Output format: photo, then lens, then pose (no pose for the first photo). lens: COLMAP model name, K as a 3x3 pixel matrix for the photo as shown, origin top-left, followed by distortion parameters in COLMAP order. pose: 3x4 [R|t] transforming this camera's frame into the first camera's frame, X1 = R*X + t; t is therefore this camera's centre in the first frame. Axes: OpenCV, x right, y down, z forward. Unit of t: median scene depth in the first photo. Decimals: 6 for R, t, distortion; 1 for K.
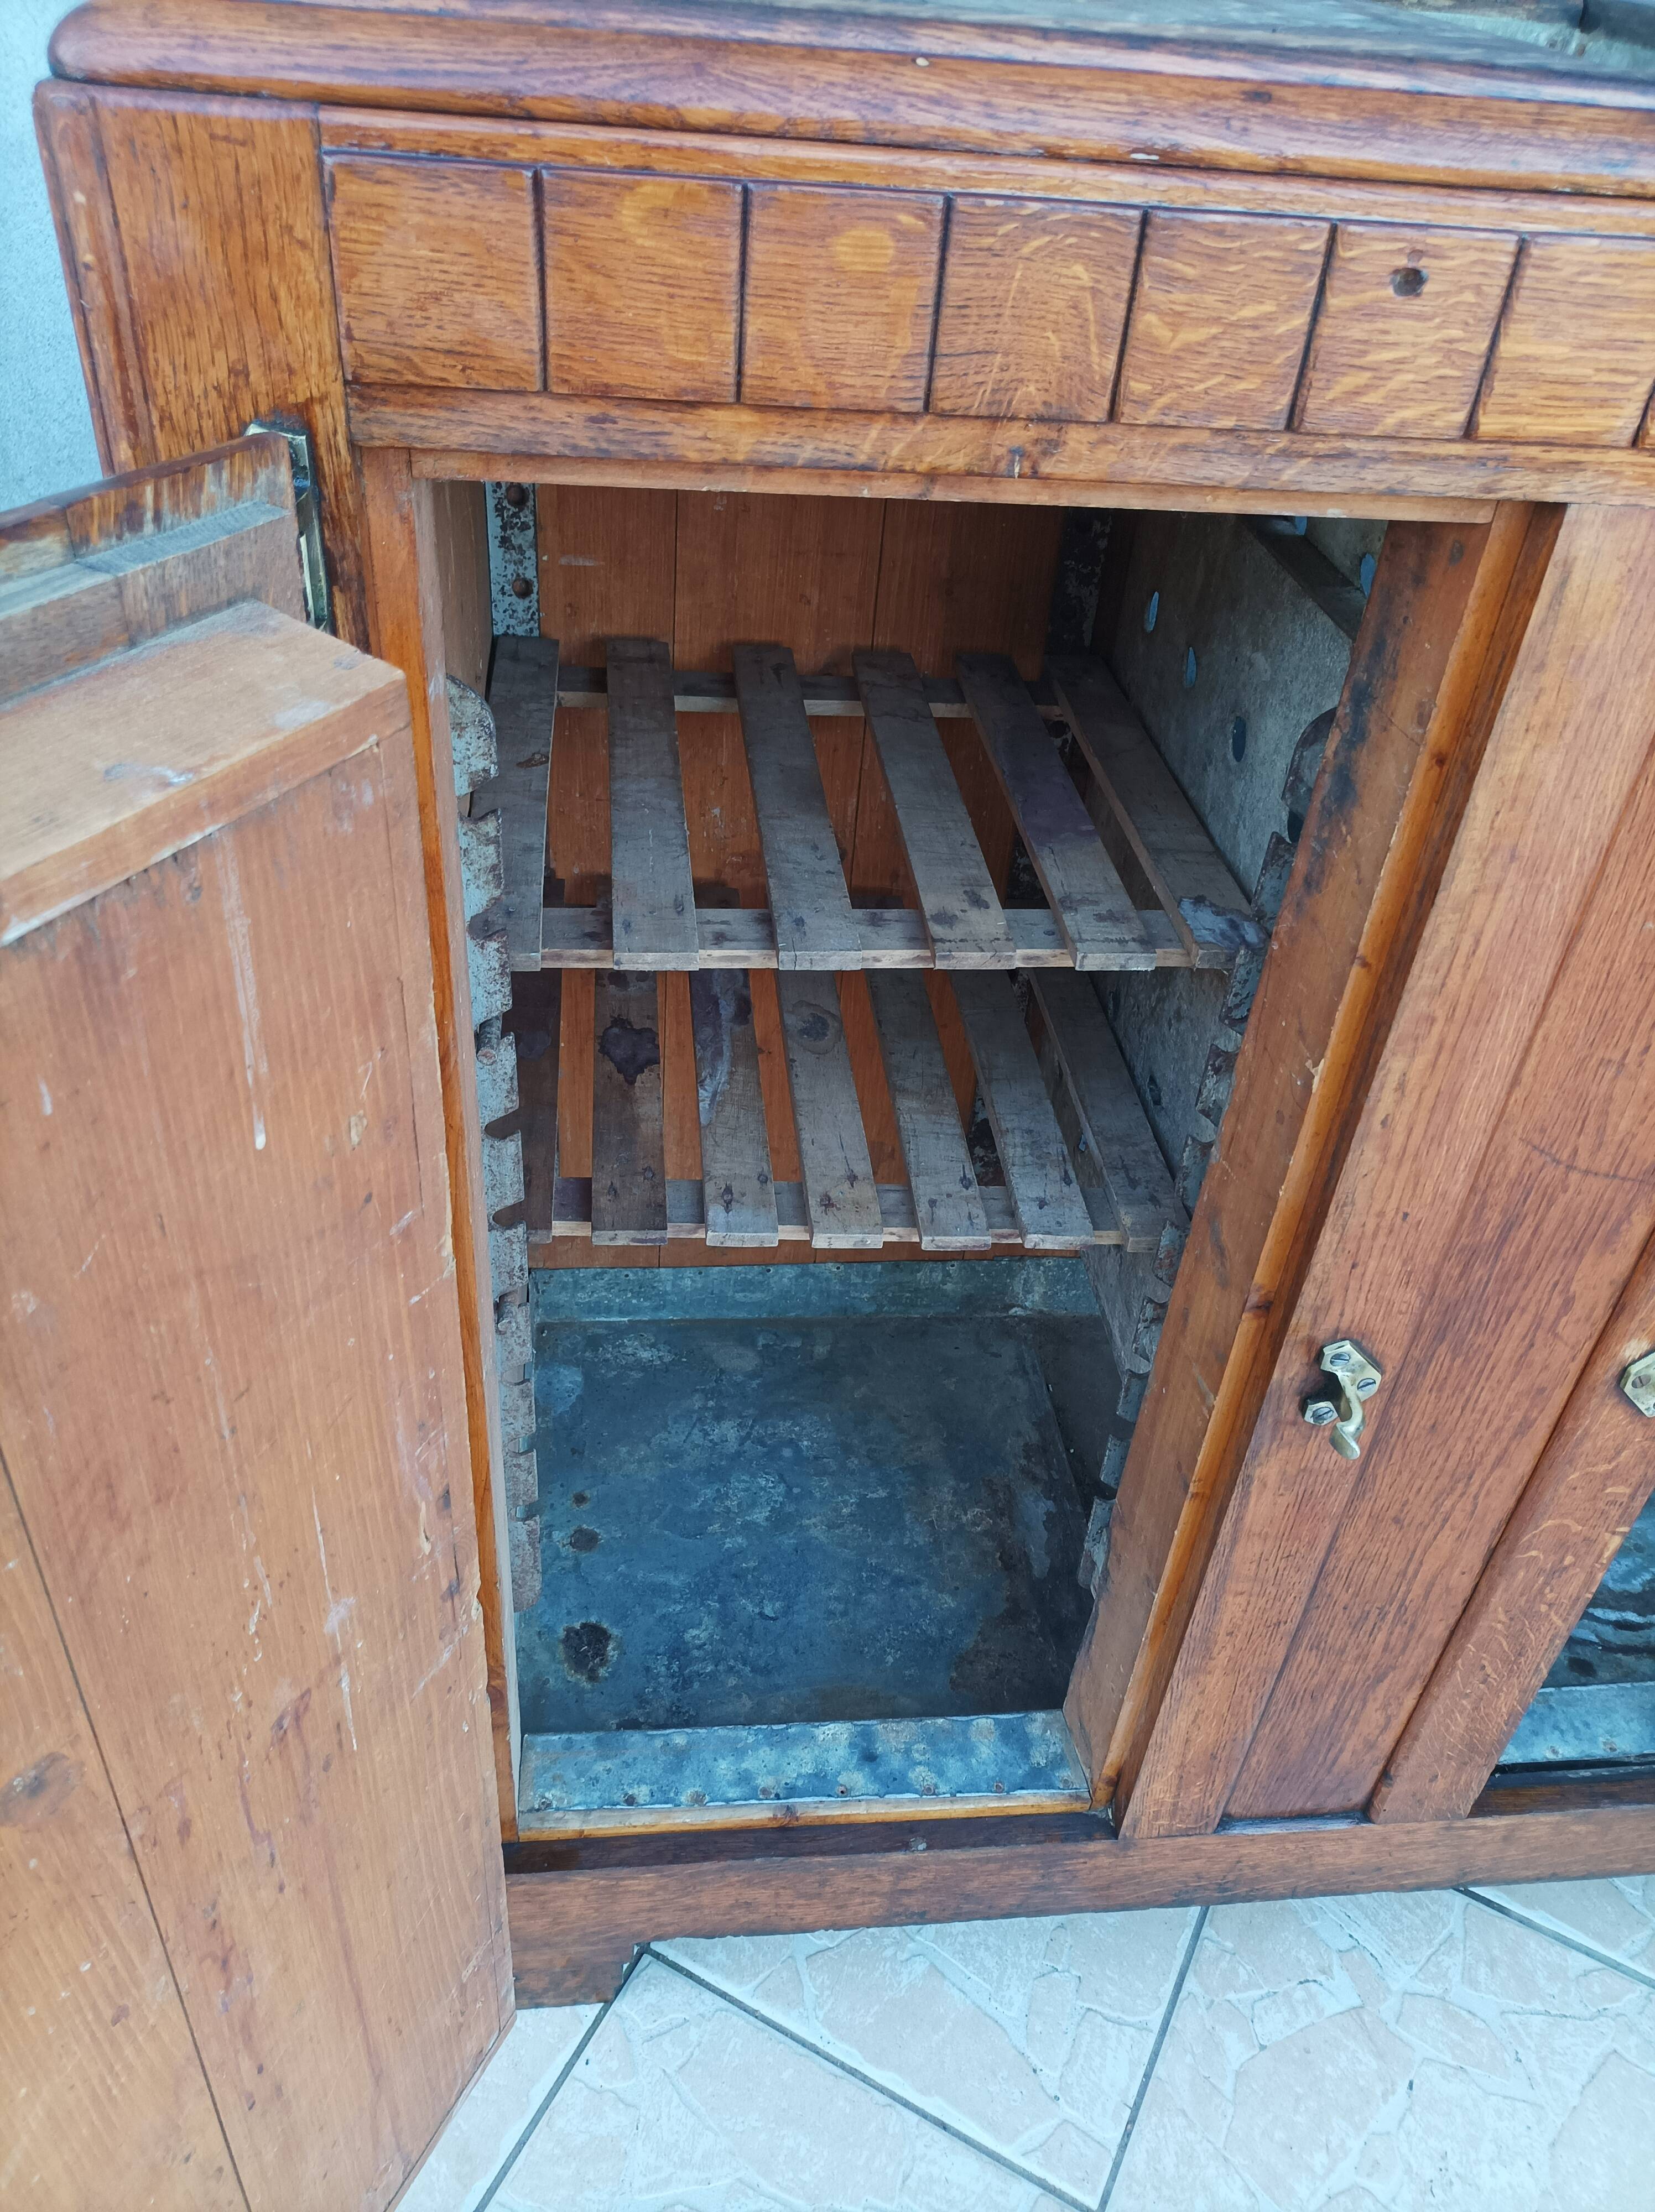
lens RADIAL K [[1646.1, 0, 824.9], [0, 1646.1, 1098.2], [0, 0, 1]] dist [0.029358, -0.027126]
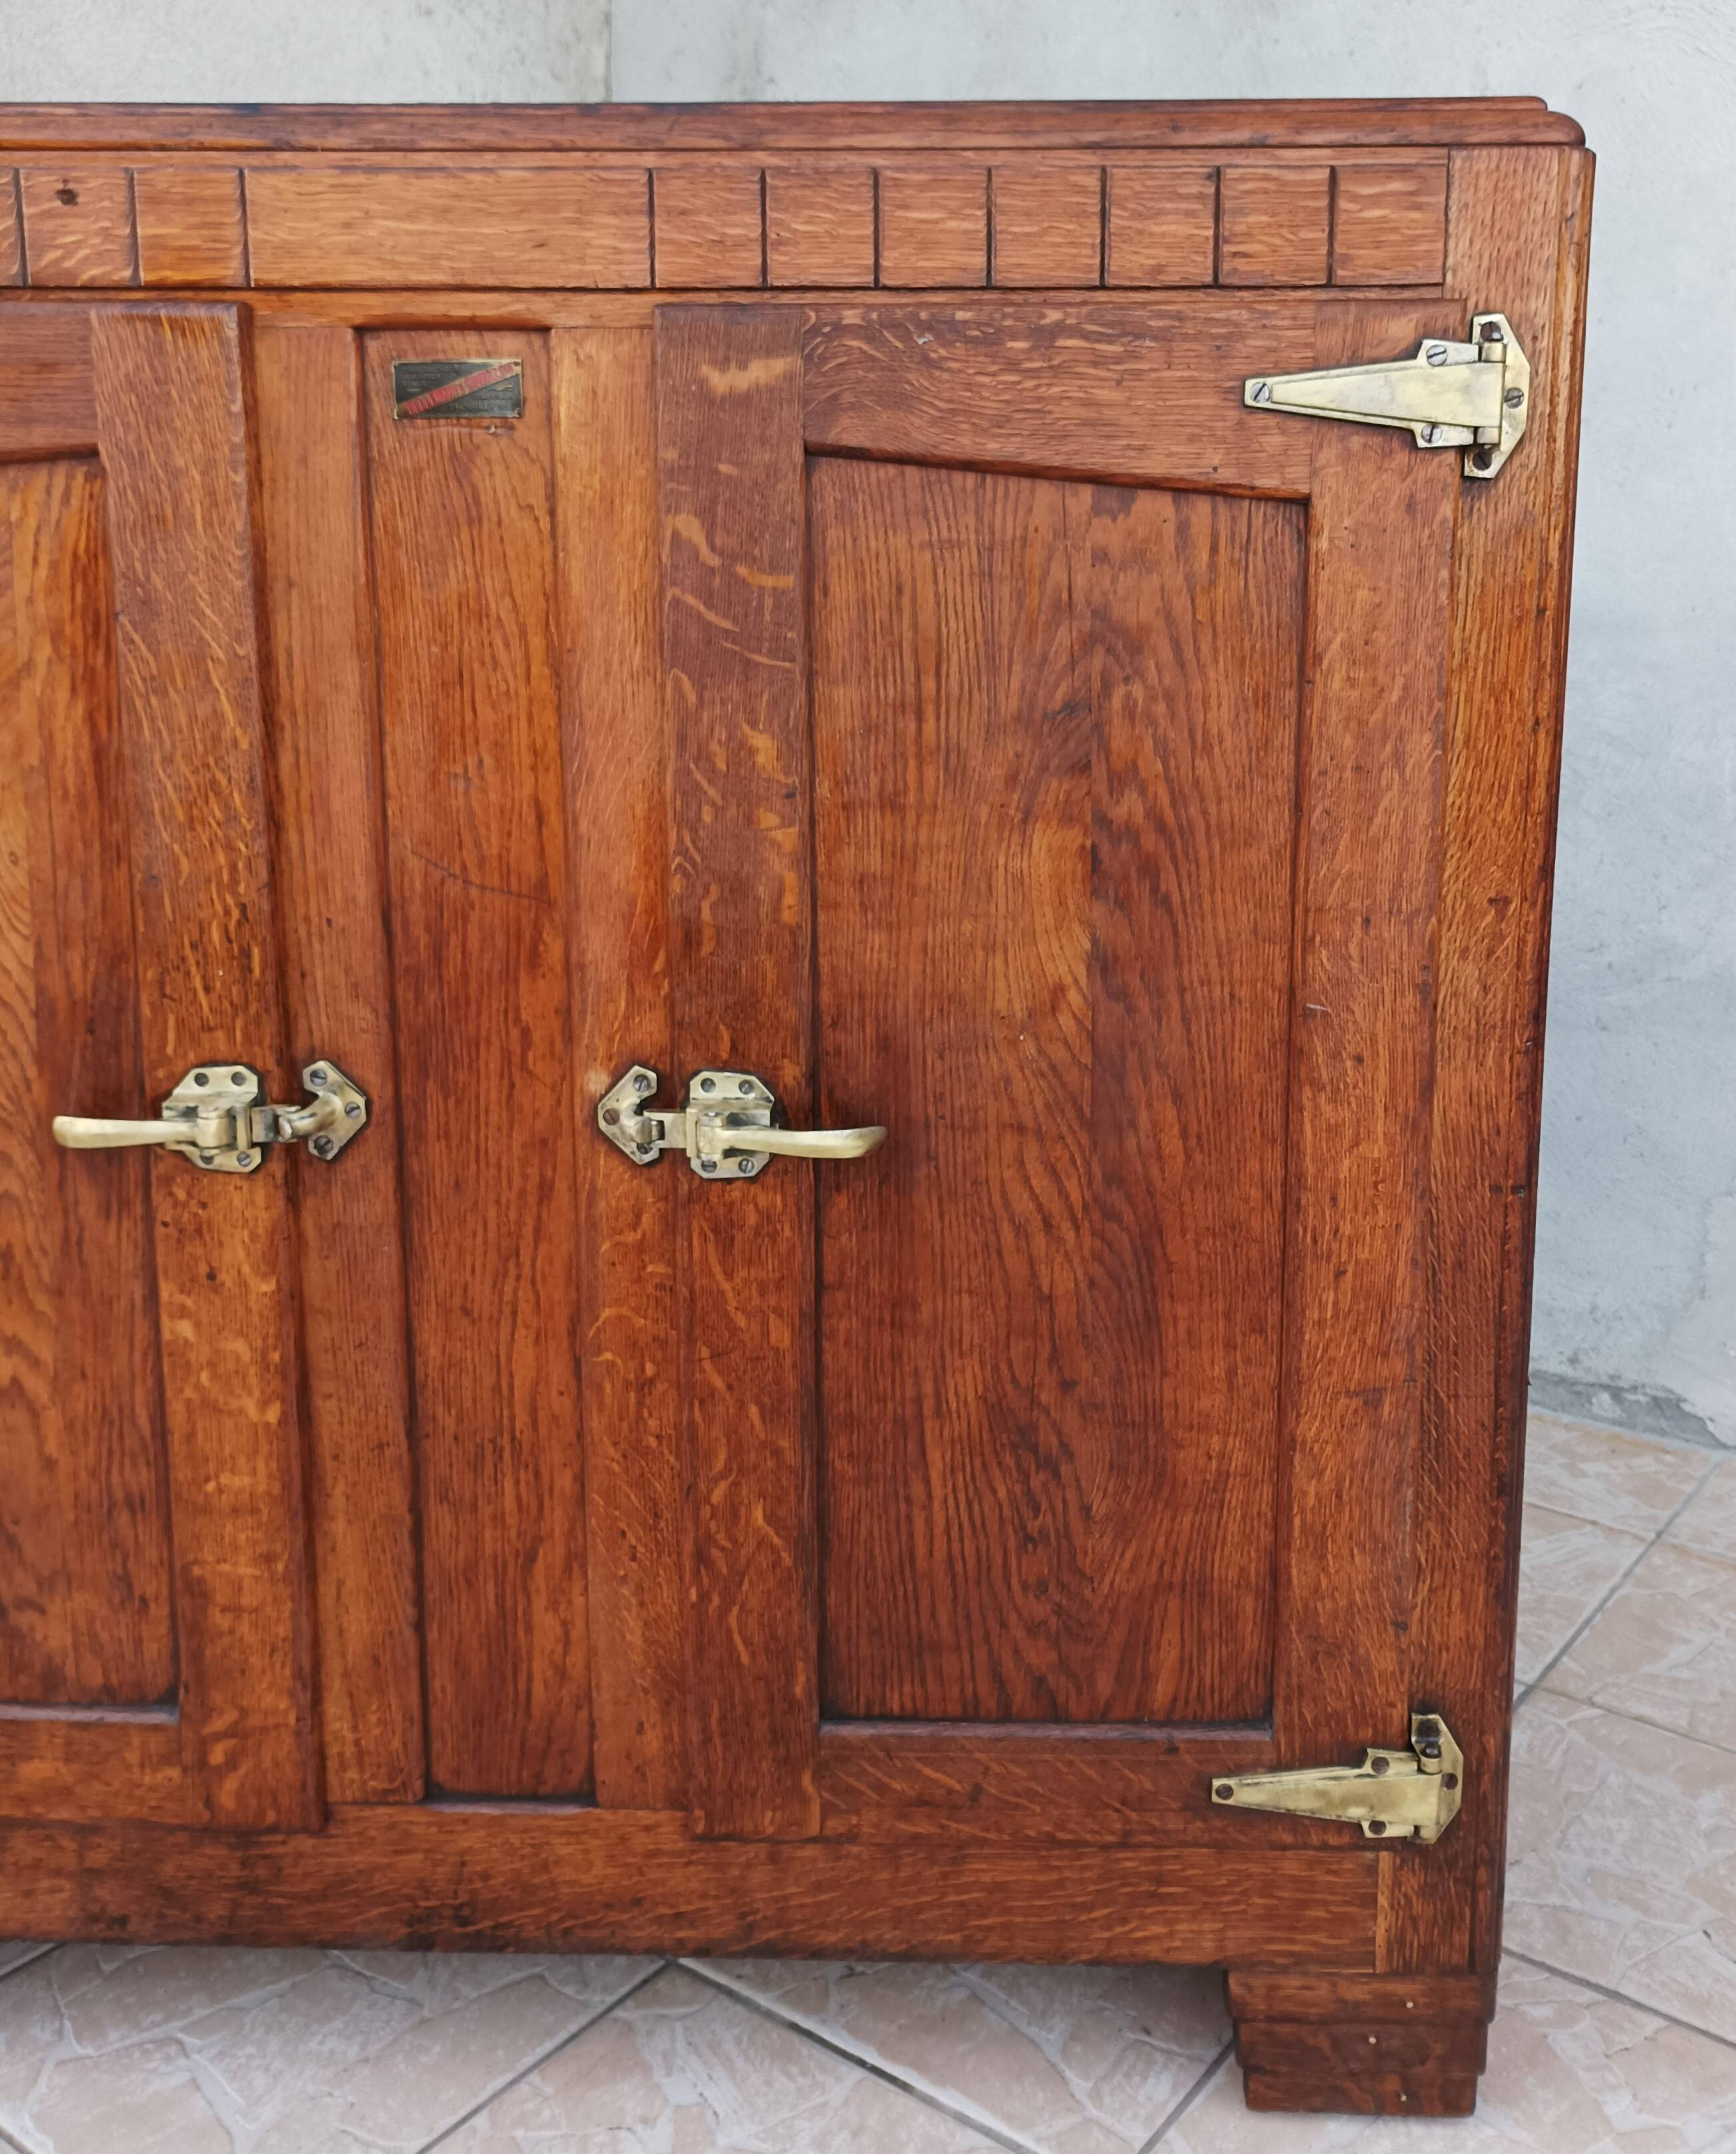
lens RADIAL K [[1969.3, 0, 985.8], [0, 1969.3, 932.9], [0, 0, 1]] dist [0.011024, 0.000000]
pose [[0.988674, -0.046451, -0.142707, 0.944386], [-0.026339, 0.882431, -0.469704, 0.682131], [0.147748, 0.468143, 0.871213, -0.176511]]
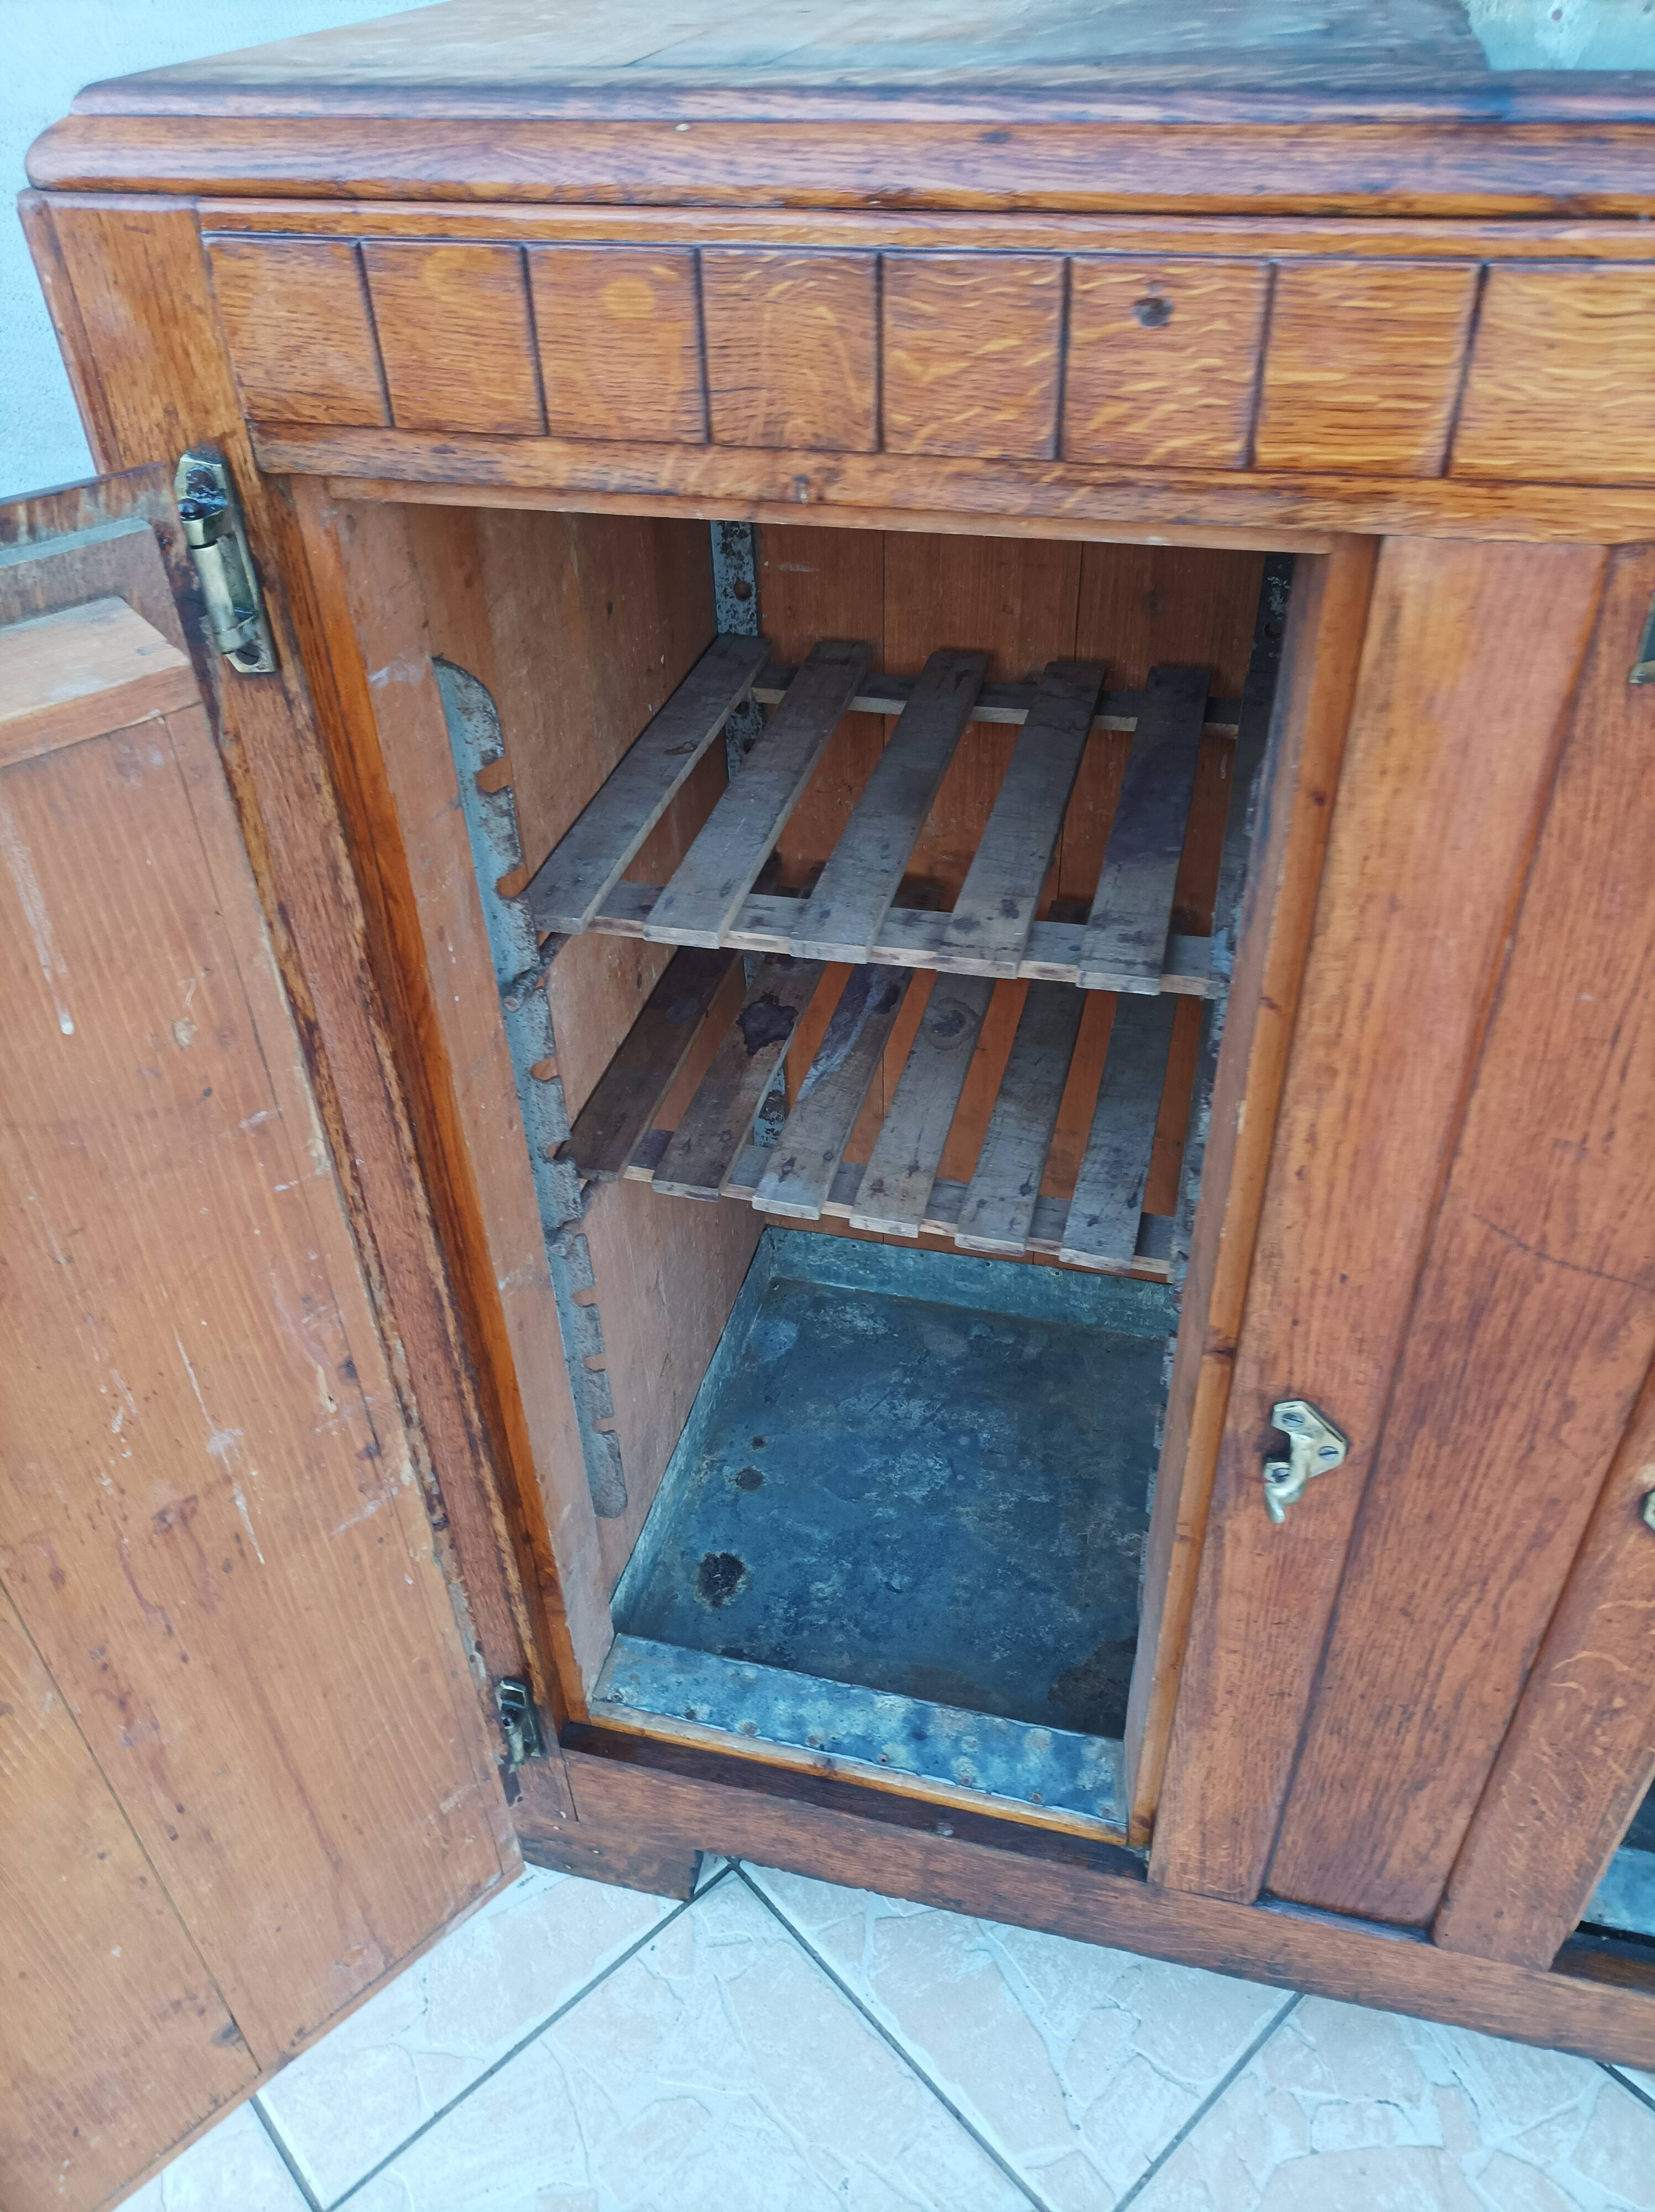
lens RADIAL K [[1646.1, 0, 822.9], [0, 1646.1, 1098.7], [0, 0, 1]] dist [0.029358, -0.027126]
pose [[0.934661, 0.128952, -0.331331, 0.338828], [-0.128432, 0.991438, 0.023563, -0.013312], [0.331533, 0.020530, 0.943220, 0.003583]]
